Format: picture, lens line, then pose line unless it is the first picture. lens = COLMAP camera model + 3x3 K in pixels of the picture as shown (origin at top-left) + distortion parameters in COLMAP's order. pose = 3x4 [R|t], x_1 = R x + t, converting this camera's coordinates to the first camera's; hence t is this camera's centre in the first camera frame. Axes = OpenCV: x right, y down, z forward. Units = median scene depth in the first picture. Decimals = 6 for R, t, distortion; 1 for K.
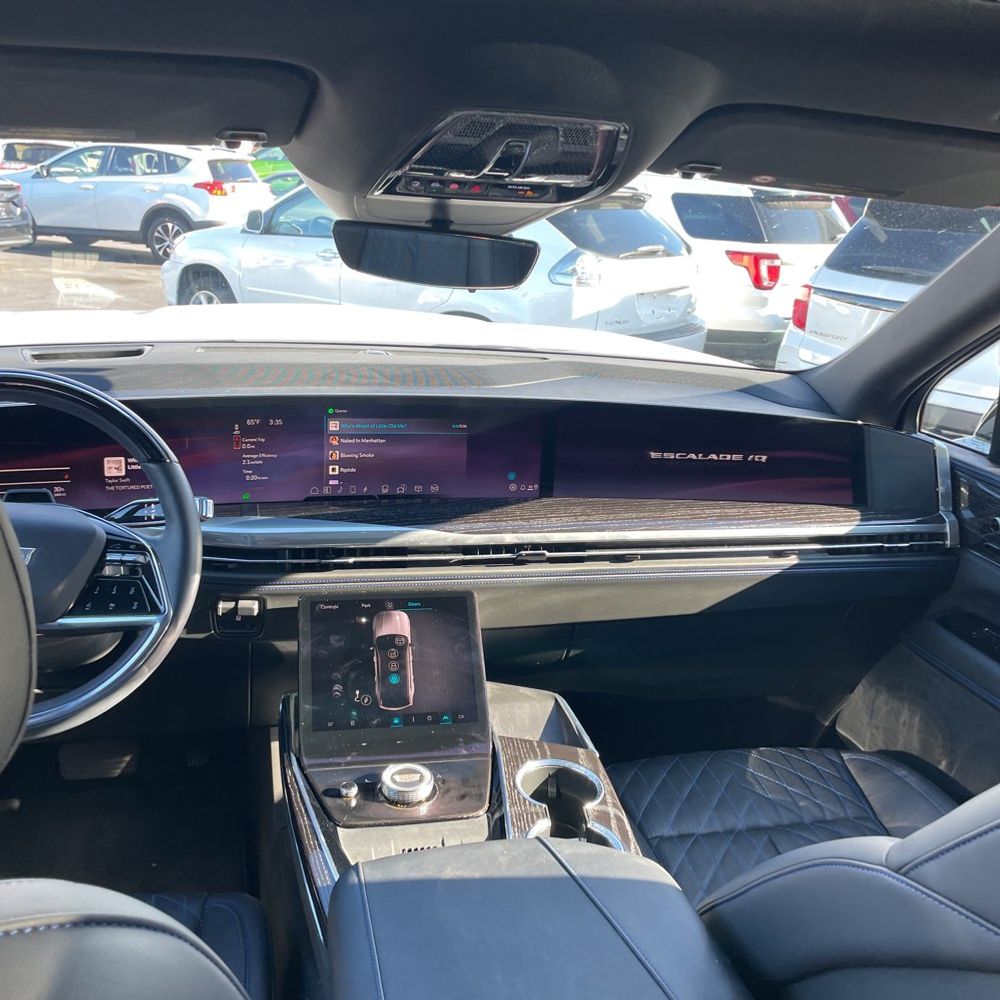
lens RADIAL K [[1006.8, 0, 500.0], [0, 1006.8, 500.0], [0, 0, 1]] dist [0.102795, -0.138135]
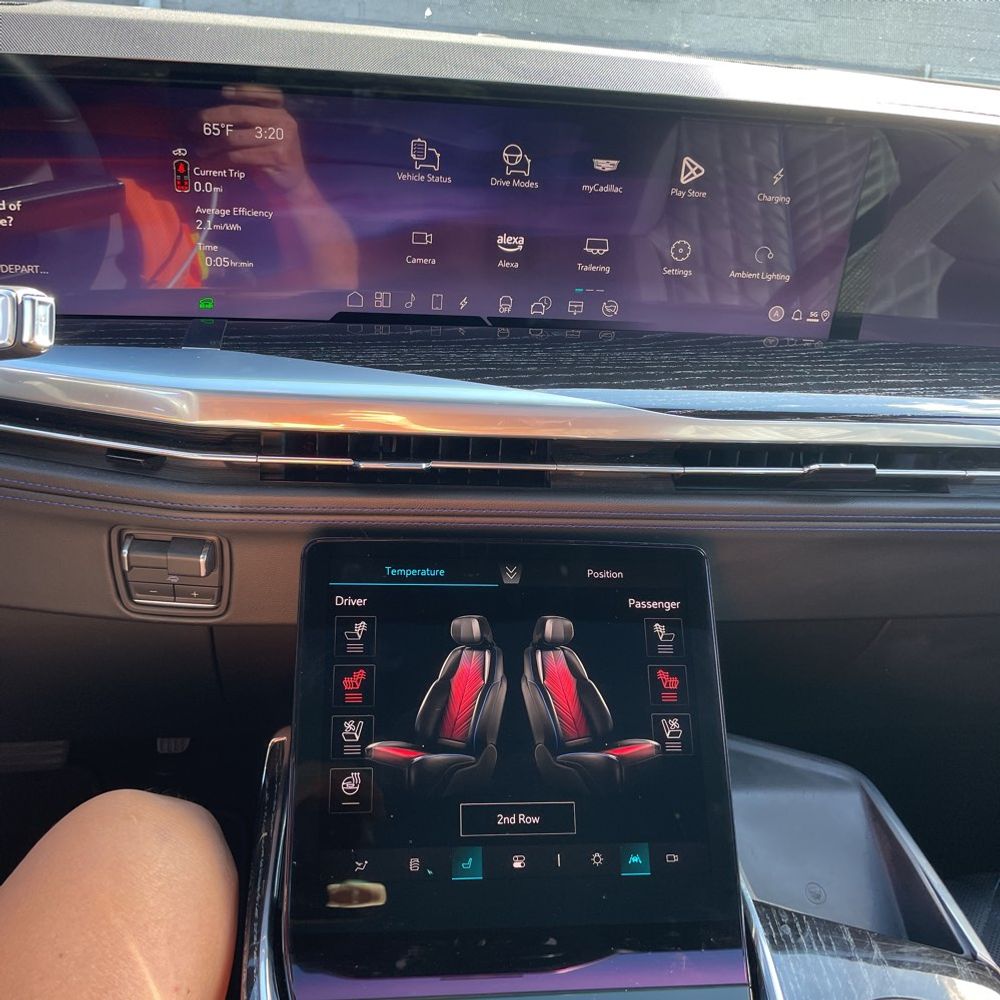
lens RADIAL K [[1006.8, 0, 500.0], [0, 1006.8, 500.0], [0, 0, 1]] dist [0.102795, -0.138135]
pose [[0.994997, 0.061750, -0.078531, -0.075140], [-0.048974, 0.986652, 0.155305, 0.005914], [0.087072, -0.150682, 0.984740, 0.531404]]
